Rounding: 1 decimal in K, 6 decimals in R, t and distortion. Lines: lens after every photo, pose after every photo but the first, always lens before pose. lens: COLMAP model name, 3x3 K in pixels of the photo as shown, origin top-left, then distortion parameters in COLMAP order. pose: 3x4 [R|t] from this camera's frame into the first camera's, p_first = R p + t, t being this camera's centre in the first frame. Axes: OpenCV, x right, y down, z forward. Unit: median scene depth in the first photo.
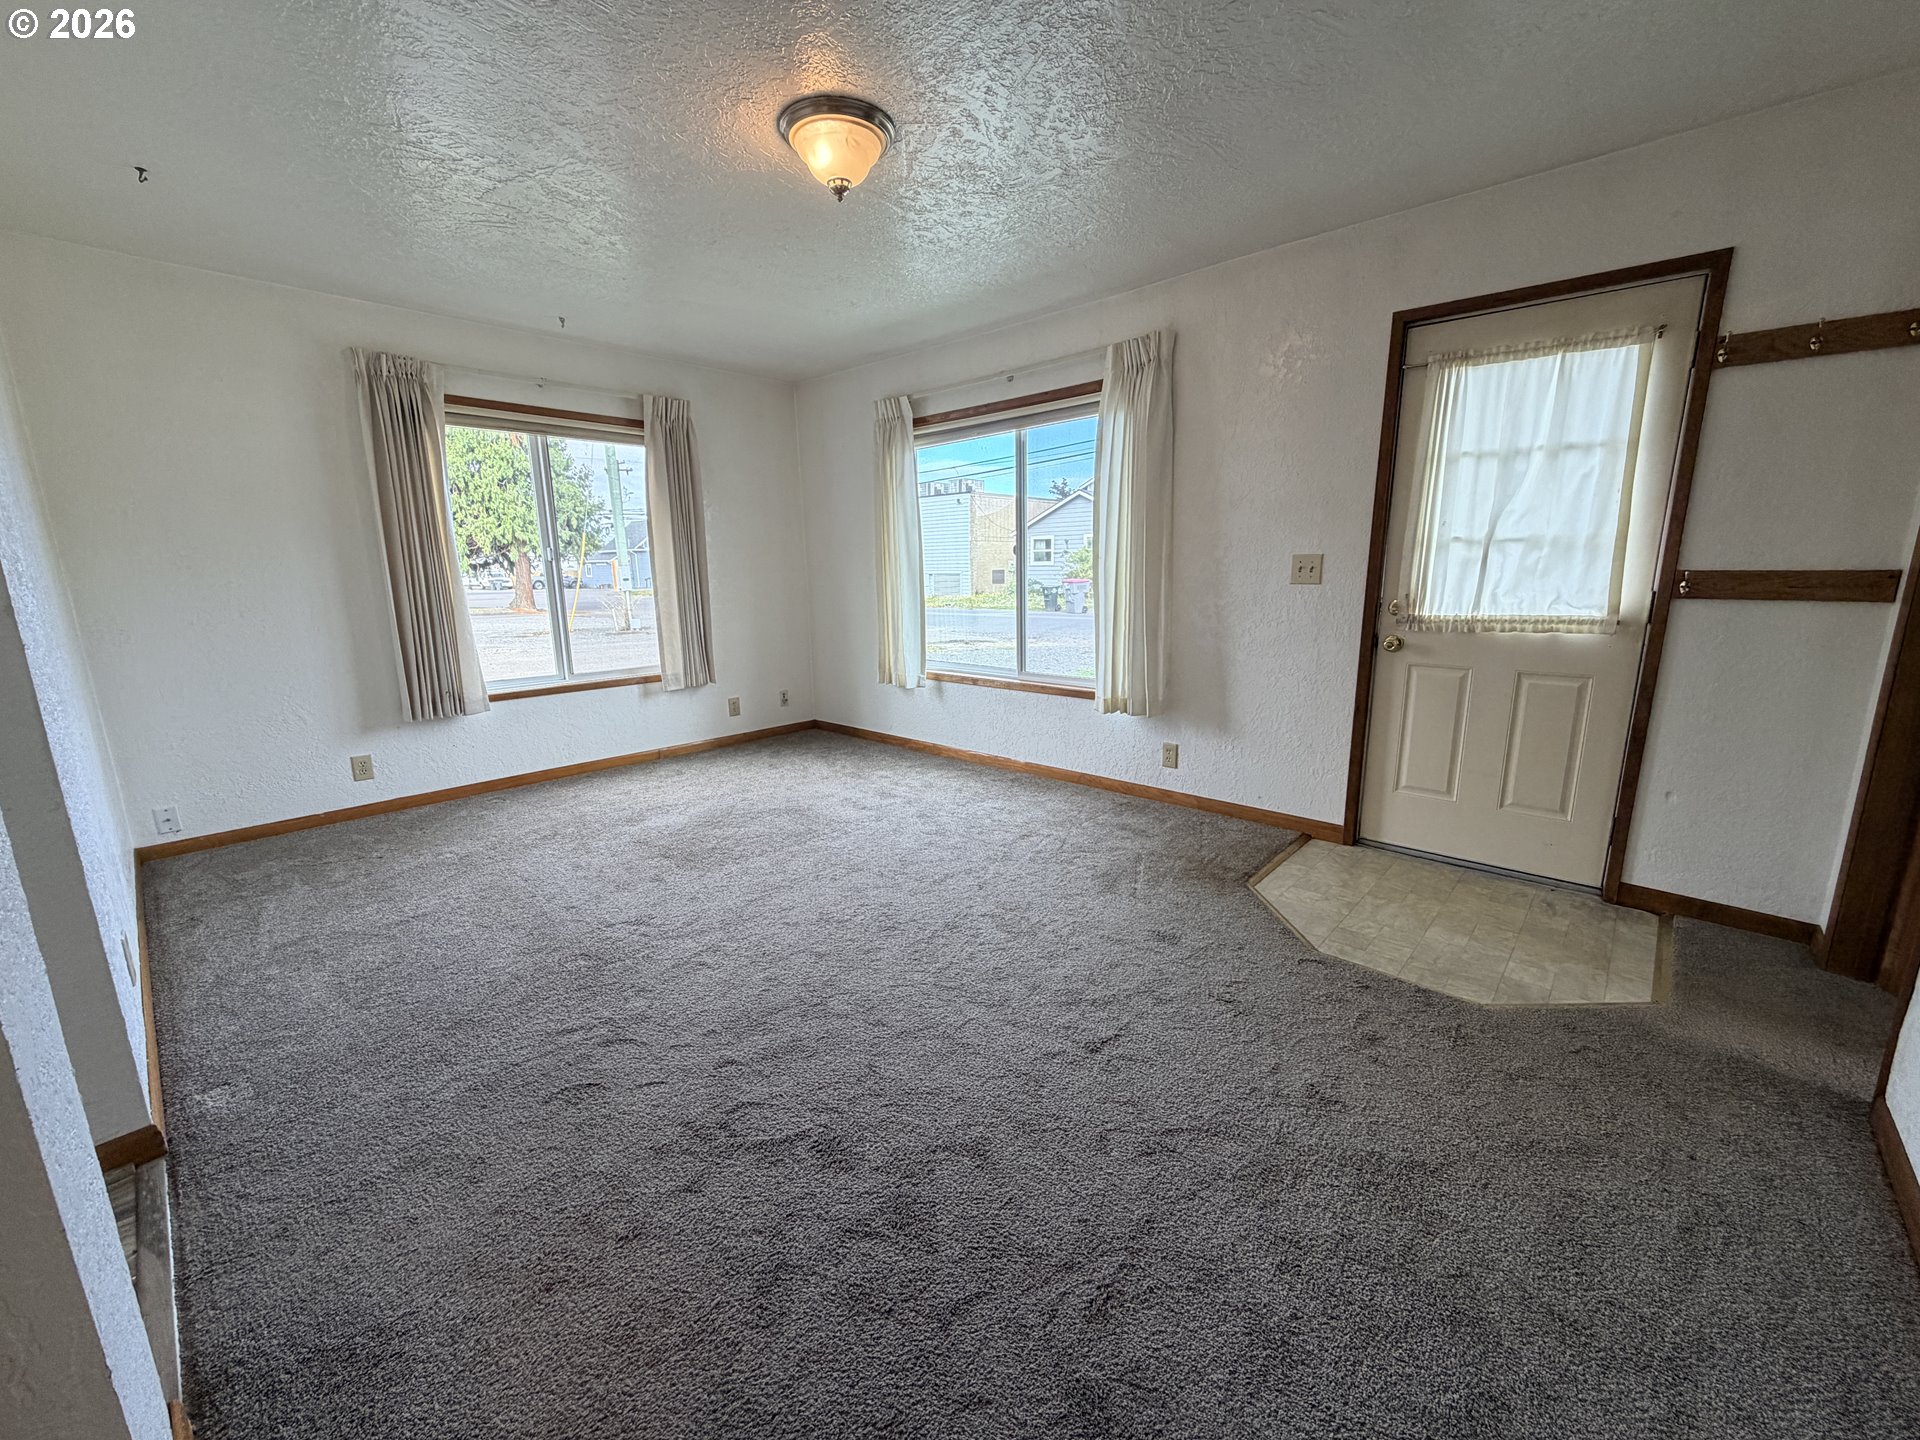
lens RADIAL K [[764.5, 0, 964.5], [0, 764.5, 716.8], [0, 0, 1]] dist [-0.001027, 0.000097]
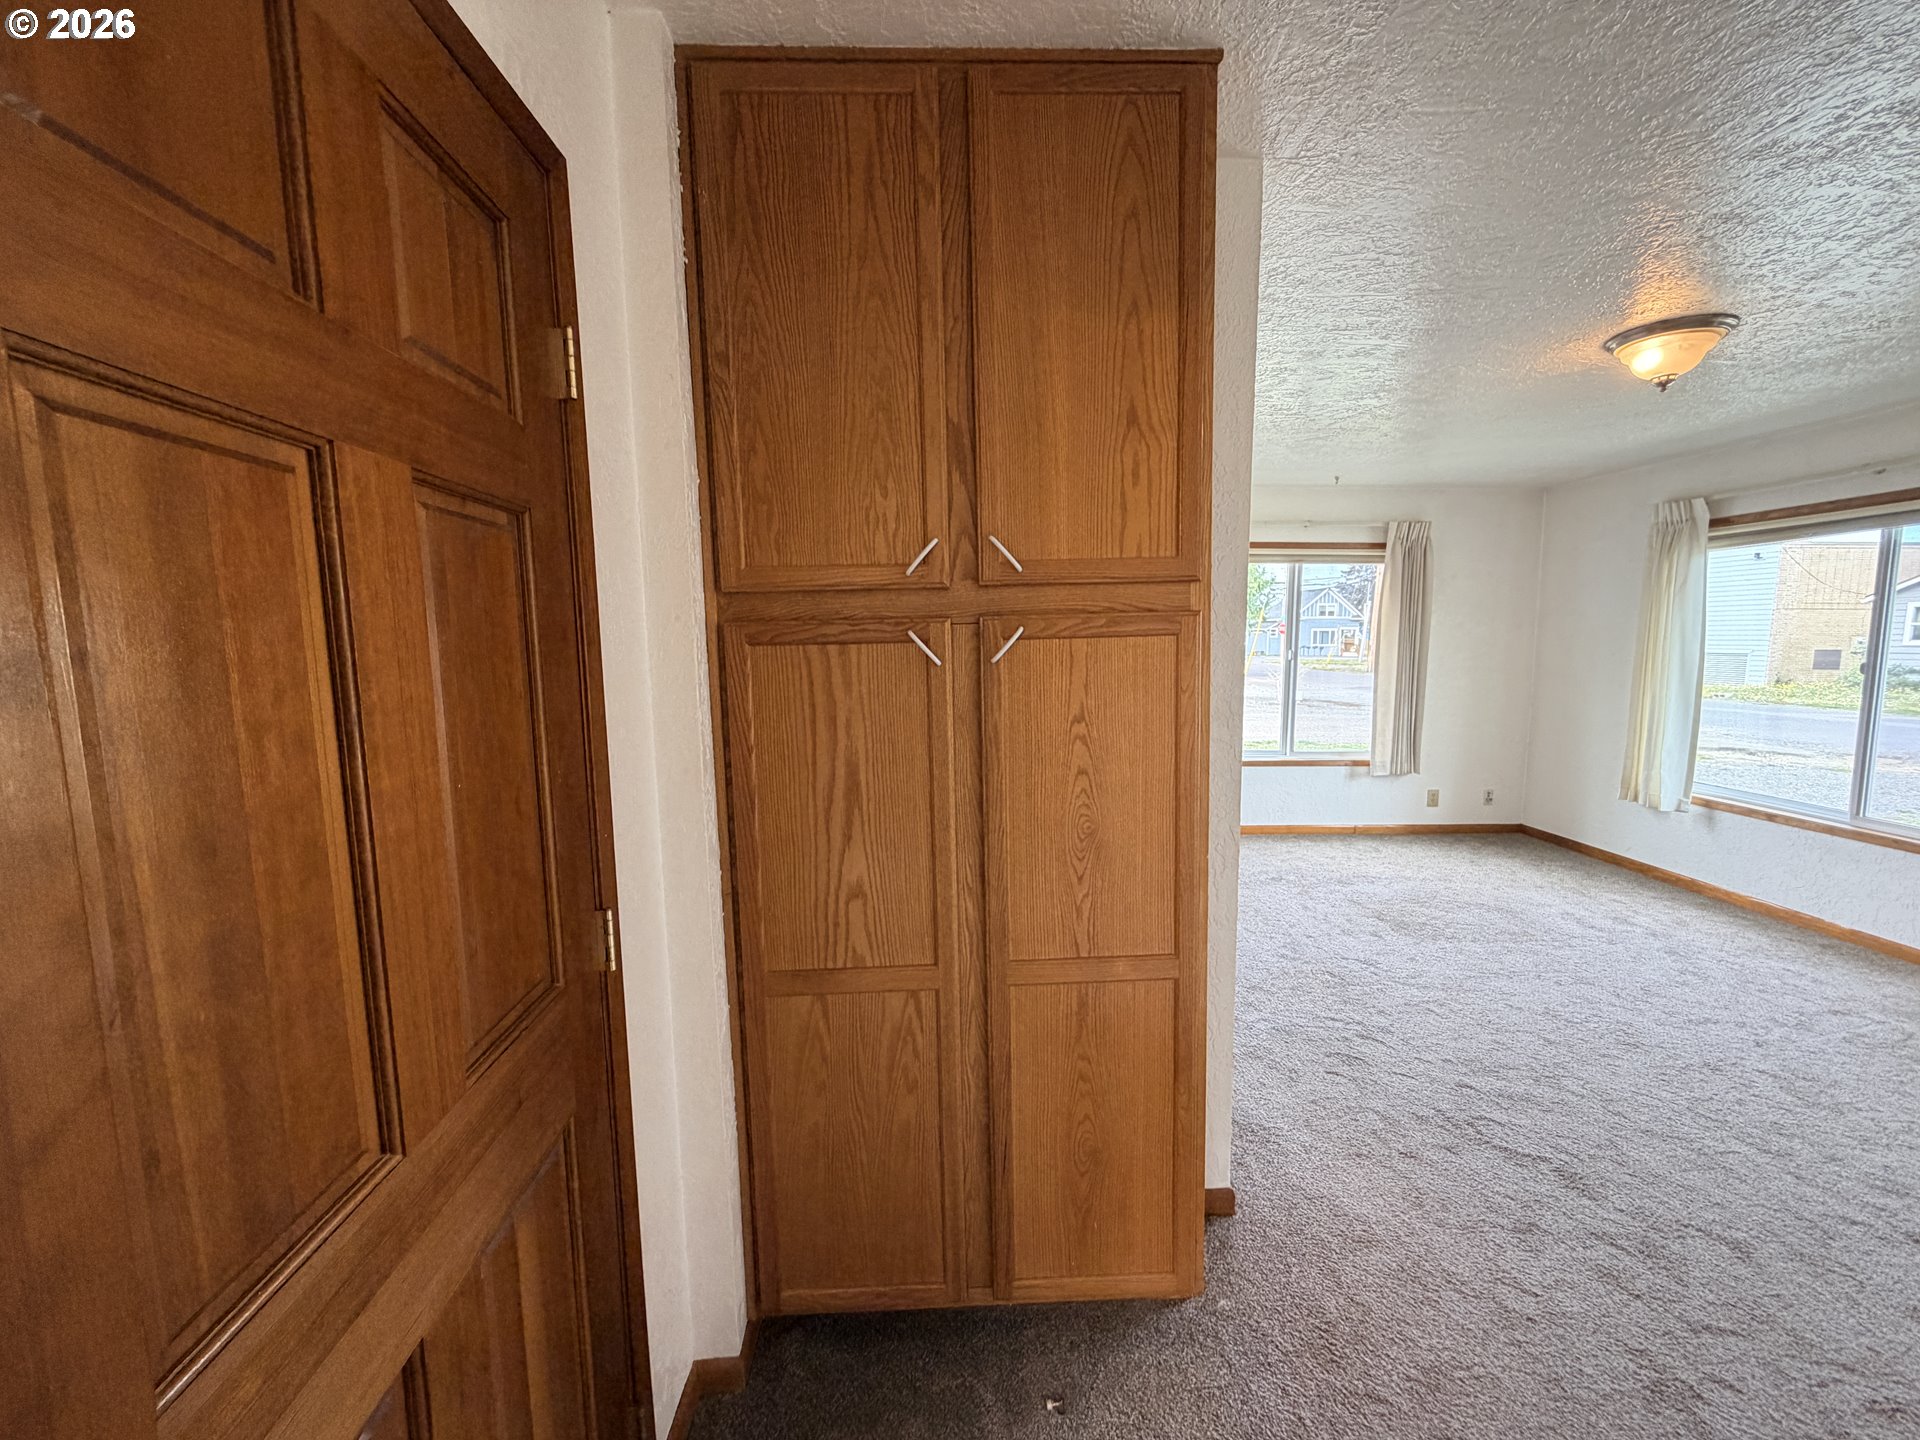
lens RADIAL K [[764.5, 0, 954.8], [0, 764.5, 718.0], [0, 0, 1]] dist [-0.001027, 0.000097]
pose [[0.691940, 0.088878, -0.716463, -0.017717], [-0.147969, 0.988785, -0.020245, -0.004213], [0.706628, 0.120023, 0.697331, -0.270357]]
